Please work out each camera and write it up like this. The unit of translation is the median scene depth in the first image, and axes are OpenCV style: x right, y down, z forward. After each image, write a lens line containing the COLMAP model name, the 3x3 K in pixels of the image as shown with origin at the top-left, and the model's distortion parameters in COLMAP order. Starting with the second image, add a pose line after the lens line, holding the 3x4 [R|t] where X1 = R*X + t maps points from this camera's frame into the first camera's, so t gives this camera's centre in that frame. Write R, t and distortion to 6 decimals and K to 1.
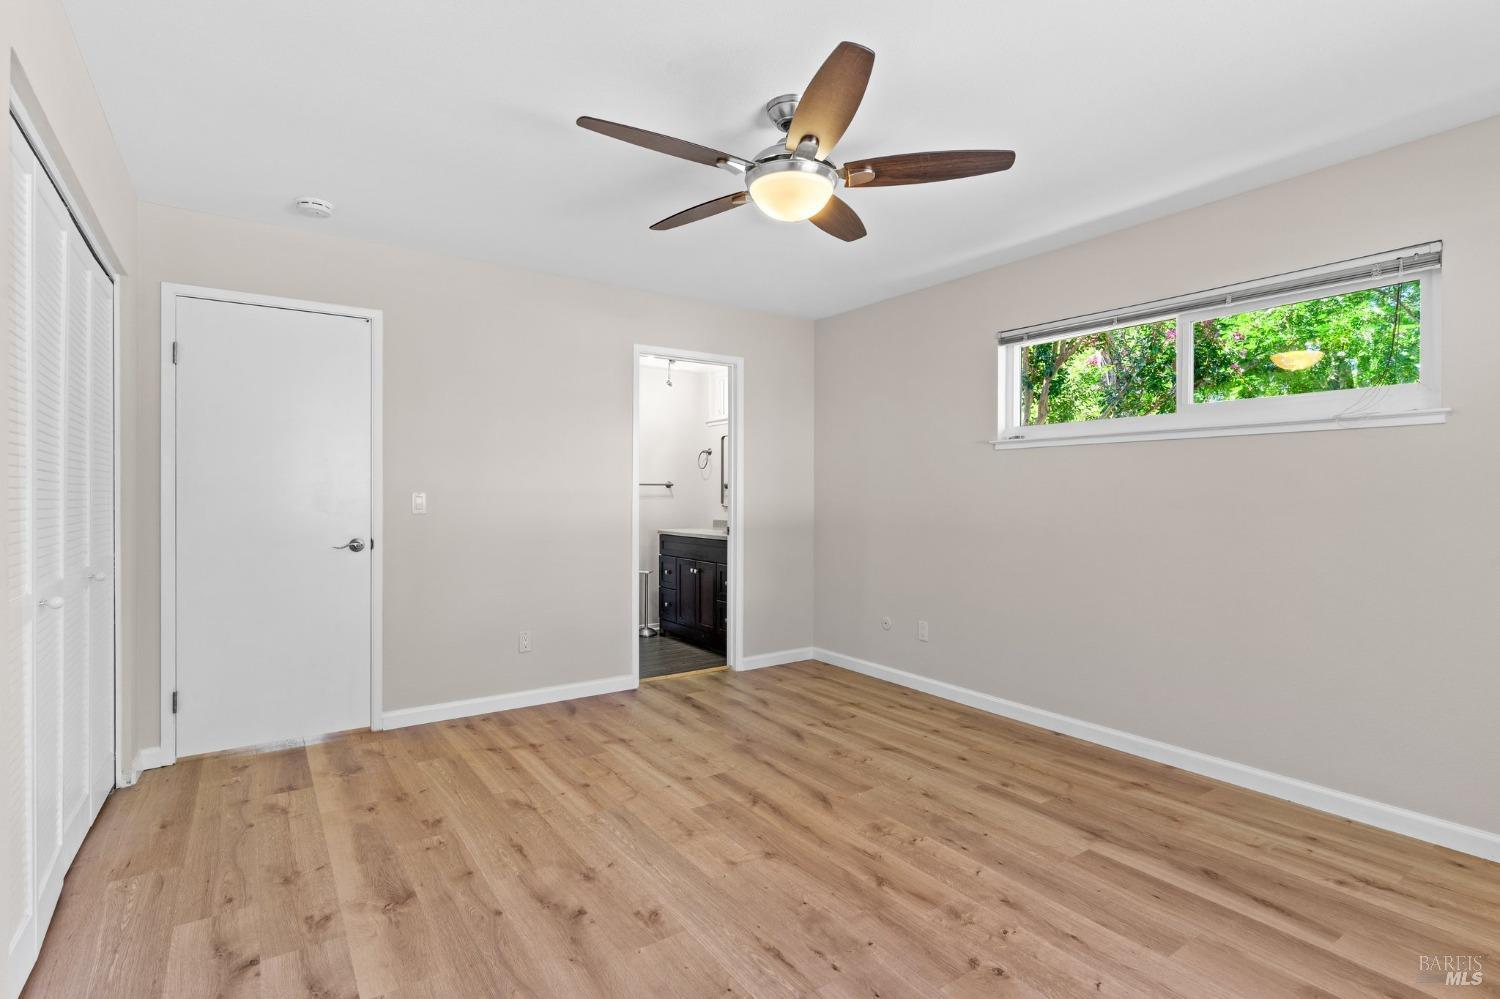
lens RADIAL K [[737.7, 0, 749.7], [0, 737.7, 492.1], [0, 0, 1]] dist [0.000548, 0.000646]
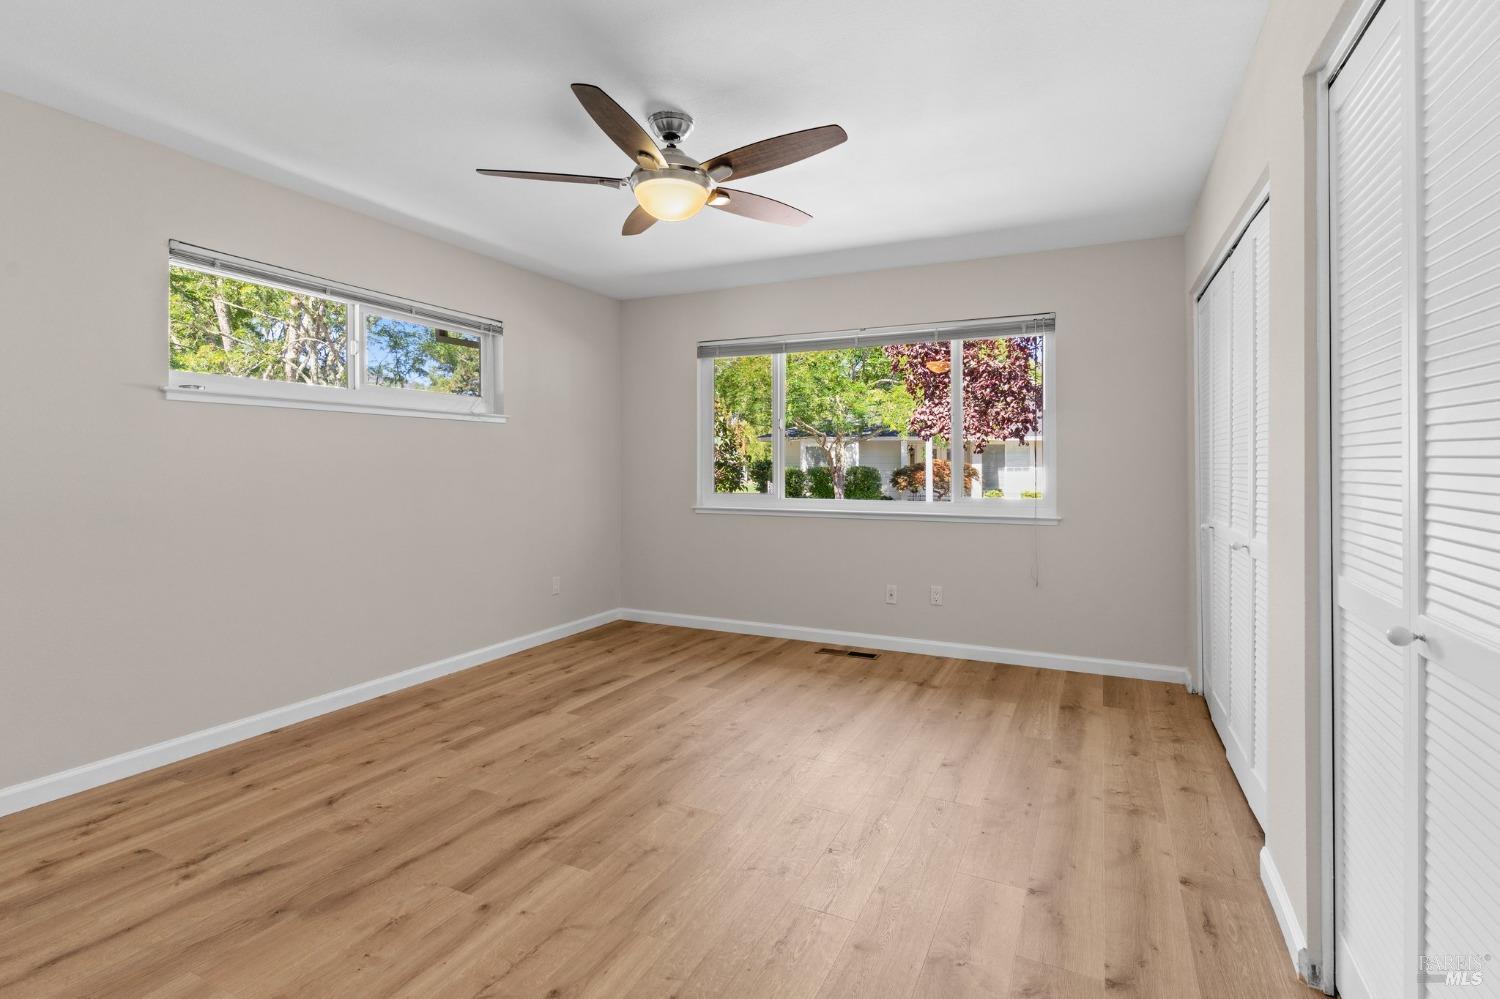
lens RADIAL K [[737.7, 0, 749.7], [0, 737.7, 492.1], [0, 0, 1]] dist [0.000548, 0.000646]
pose [[-0.506402, -0.035663, 0.861559, -0.740703], [-0.005852, 0.999263, 0.037924, 0.002591], [-0.862277, 0.014163, -0.506238, 1.125004]]
